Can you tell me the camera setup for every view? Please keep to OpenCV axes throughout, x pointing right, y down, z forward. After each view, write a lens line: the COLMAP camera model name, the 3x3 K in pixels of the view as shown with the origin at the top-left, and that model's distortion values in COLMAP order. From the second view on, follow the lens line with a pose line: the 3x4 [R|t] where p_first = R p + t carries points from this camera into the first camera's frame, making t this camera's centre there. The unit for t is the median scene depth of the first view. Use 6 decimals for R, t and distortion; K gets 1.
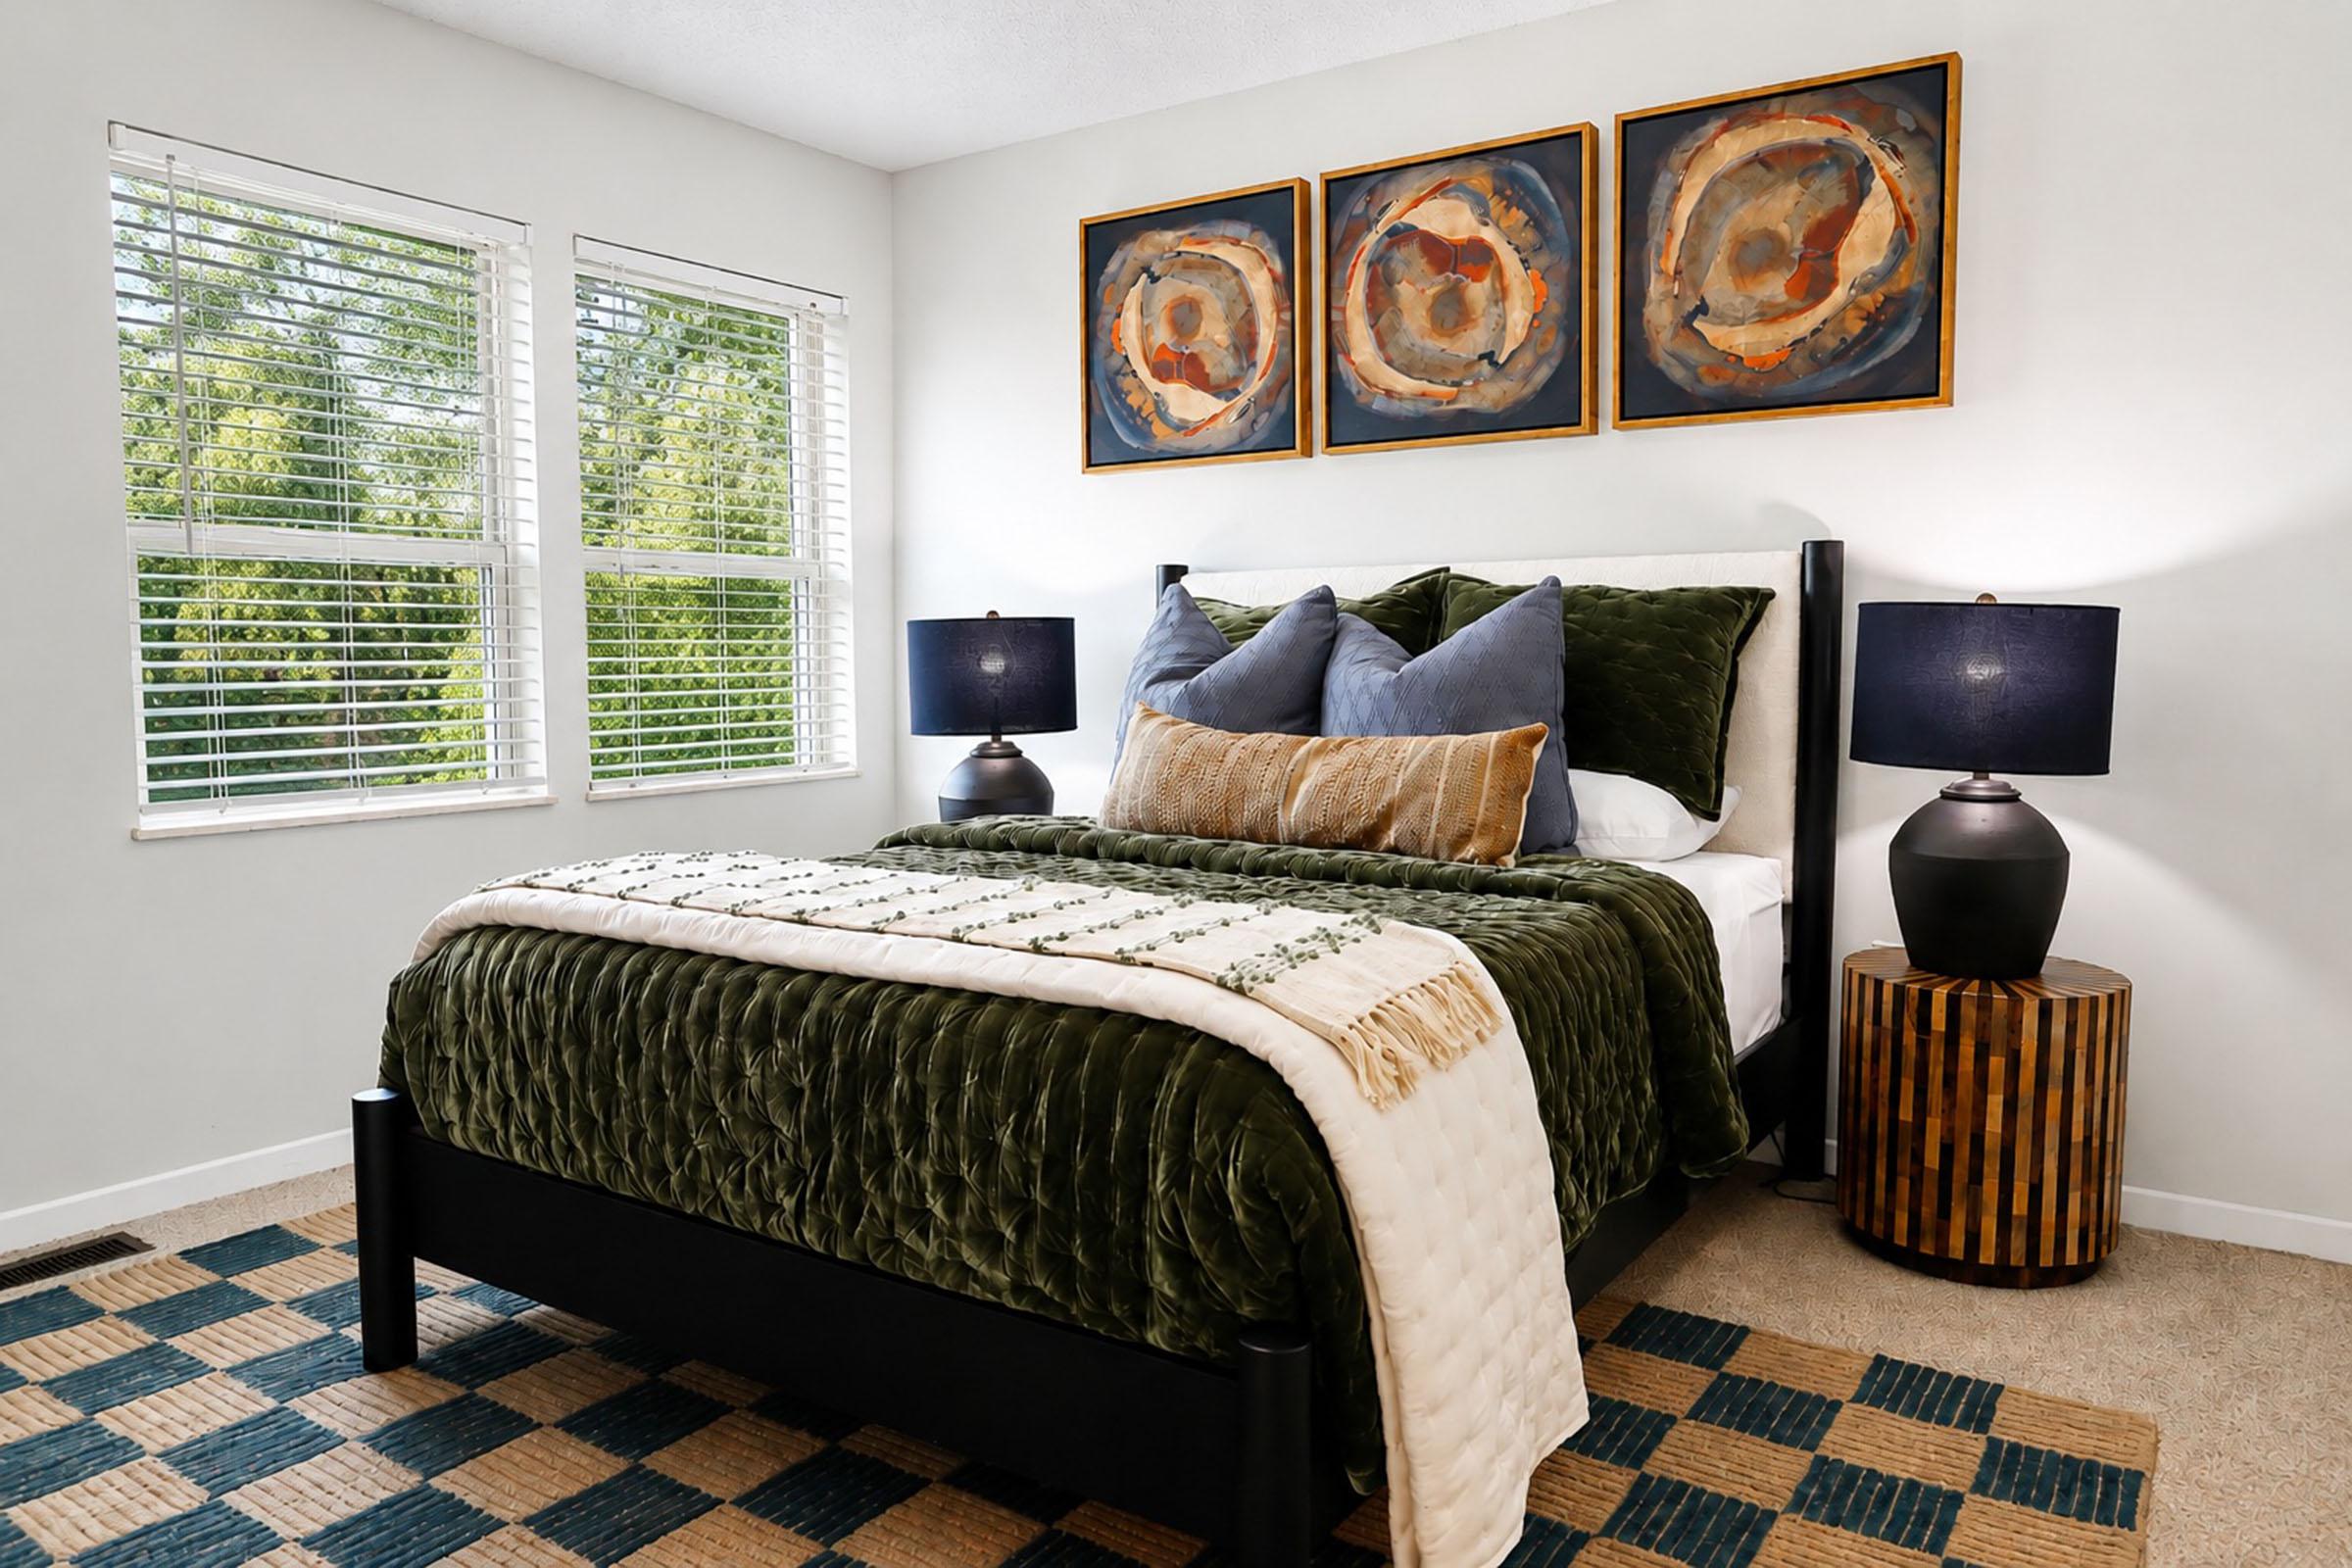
lens RADIAL K [[1619.4, 0, 1176.0], [0, 1619.4, 784.0], [0, 0, 1]] dist [-0.026095, -0.033021]
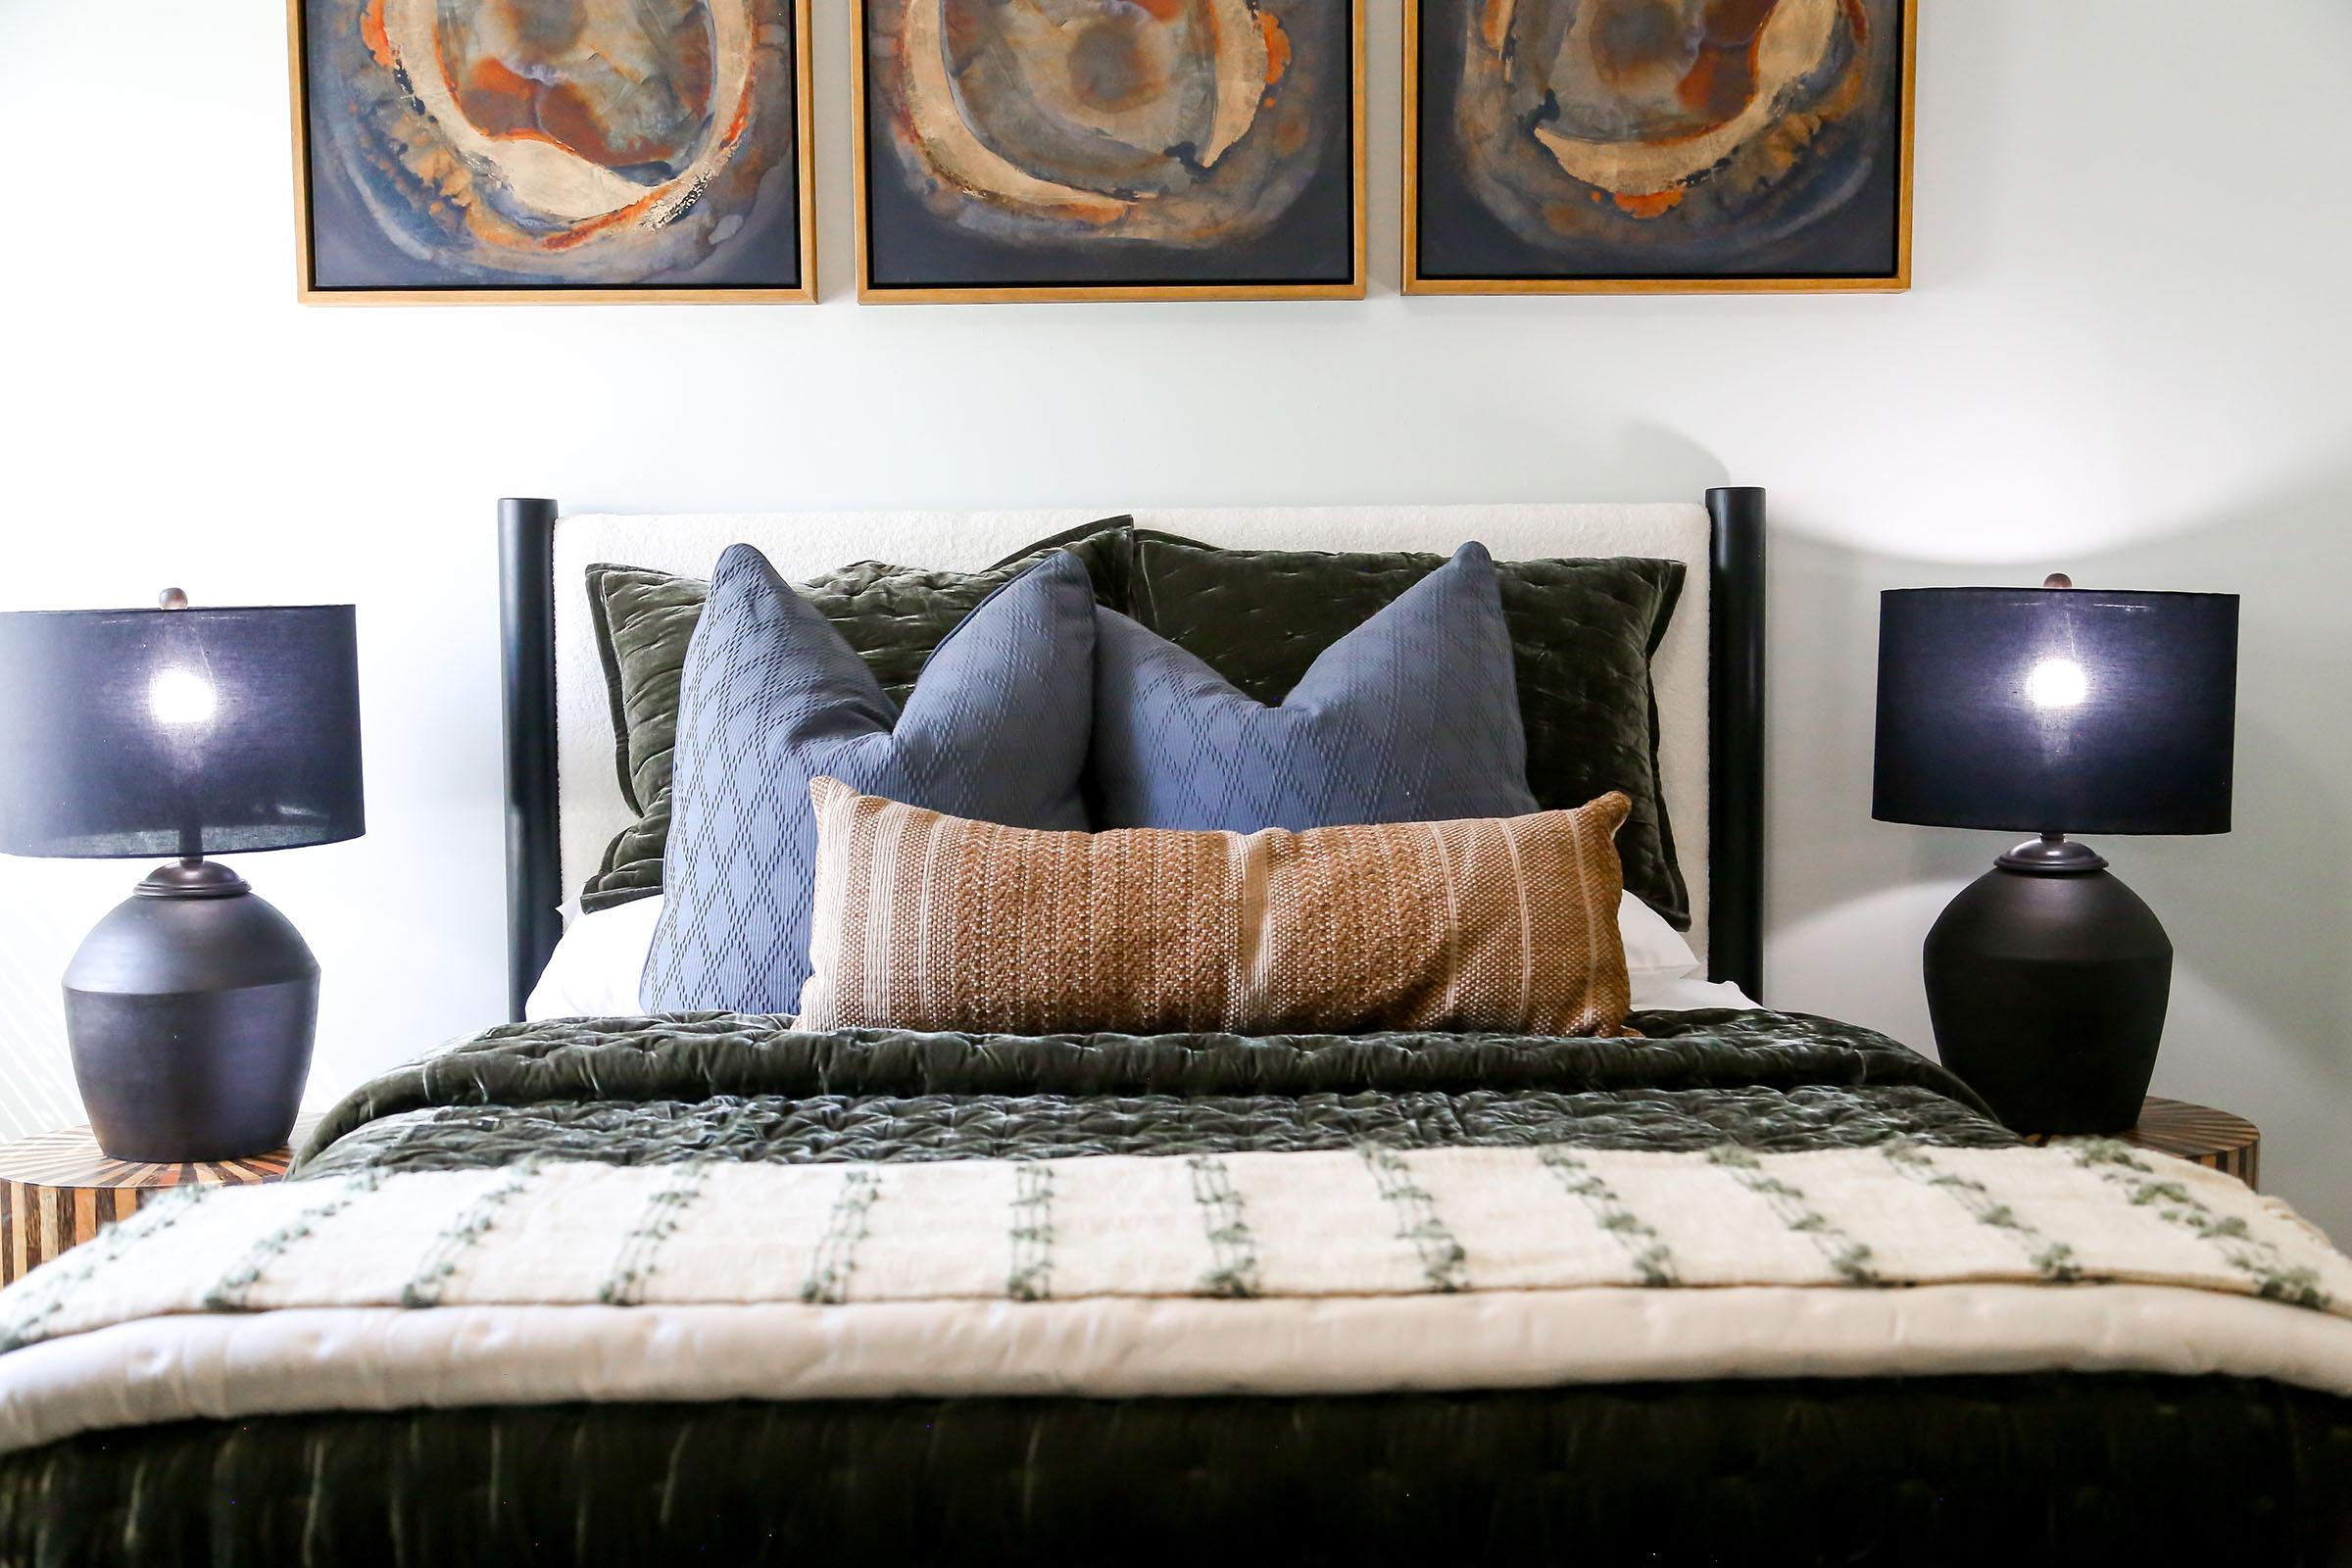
lens RADIAL K [[2843.5, 0, 1176.0], [0, 2843.5, 784.0], [0, 0, 1]] dist [0.025119, 0.028674]
pose [[0.809035, -0.042584, 0.586216, -0.440382], [0.055474, 0.998452, -0.004029, -0.037829], [-0.585136, 0.035780, 0.810145, 0.197059]]
